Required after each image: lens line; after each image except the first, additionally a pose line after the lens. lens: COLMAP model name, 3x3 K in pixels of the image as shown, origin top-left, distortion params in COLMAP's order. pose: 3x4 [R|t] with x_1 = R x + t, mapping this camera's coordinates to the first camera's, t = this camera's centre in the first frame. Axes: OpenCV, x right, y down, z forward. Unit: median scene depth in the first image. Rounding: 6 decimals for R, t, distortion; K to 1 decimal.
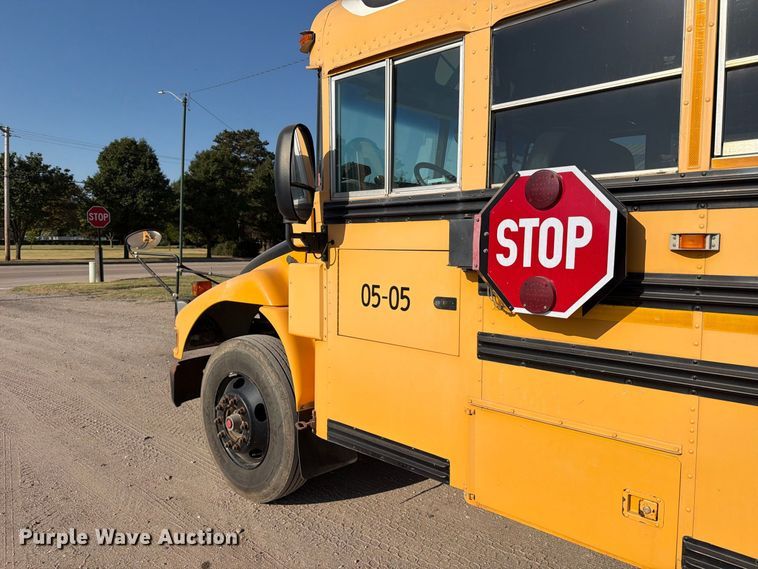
lens RADIAL K [[541.8, 0, 397.2], [0, 541.8, 285.1], [0, 0, 1]] dist [0.047951, -0.036544]
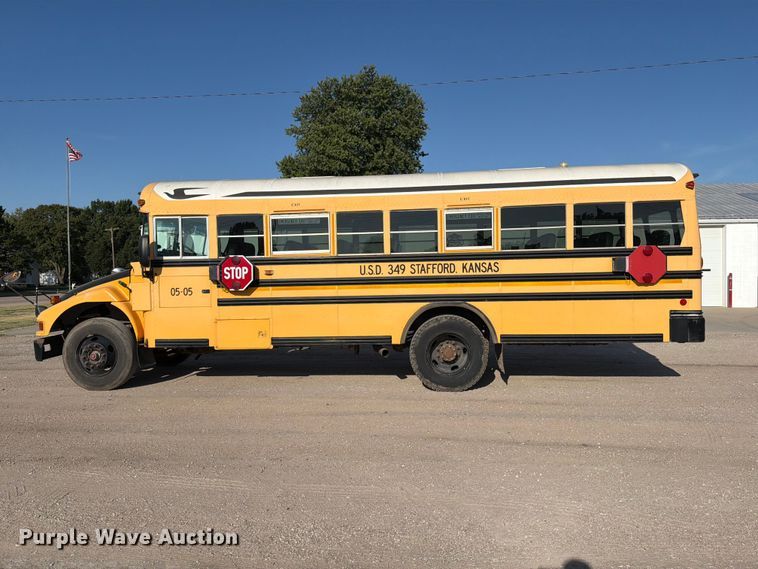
lens RADIAL K [[523.7, 0, 371.8], [0, 523.7, 298.6], [0, 0, 1]] dist [0.038472, -0.034052]
pose [[0.815177, -0.046002, 0.577383, -0.796344], [0.065747, 0.997747, -0.013331, 0.157202], [-0.575469, 0.048828, 0.816365, -1.878601]]
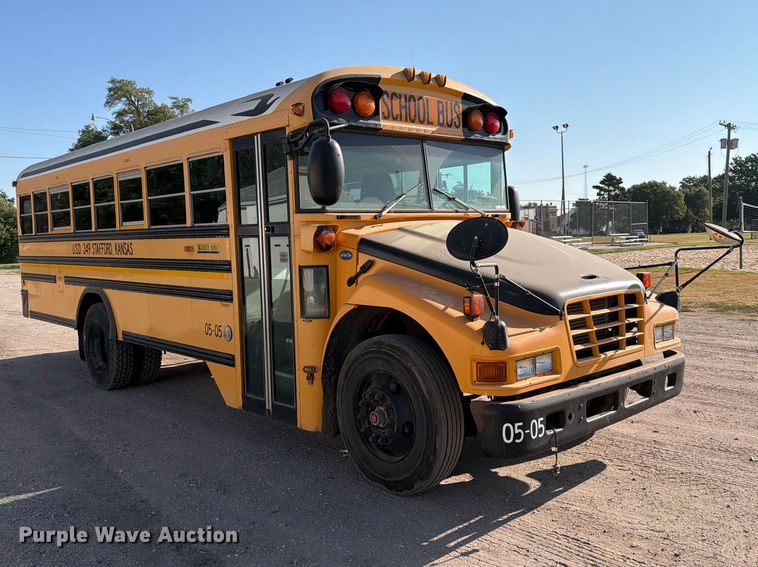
lens RADIAL K [[681.9, 0, 374.7], [0, 681.9, 290.2], [0, 0, 1]] dist [0.101741, -0.027990]
pose [[0.992165, -0.017042, -0.123764, 2.435495], [0.017706, 0.999834, 0.004269, 0.177236], [0.123671, -0.006427, 0.992302, -2.697294]]
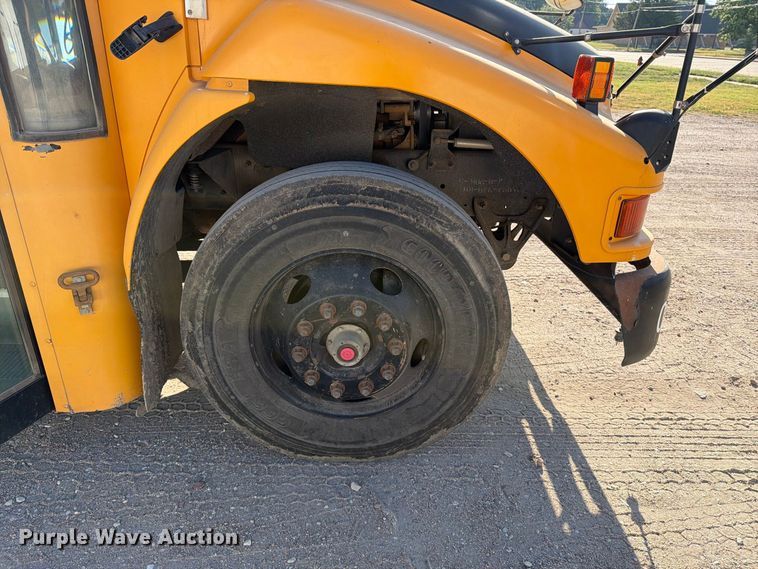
lens RADIAL K [[523.7, 0, 376.5], [0, 523.7, 282.2], [0, 0, 1]] dist [0.038472, -0.034052]
pose [[0.731035, -0.261063, 0.630423, 1.898280], [0.020739, 0.931988, 0.361895, 0.208638], [-0.682024, -0.251484, 0.686730, -1.456498]]
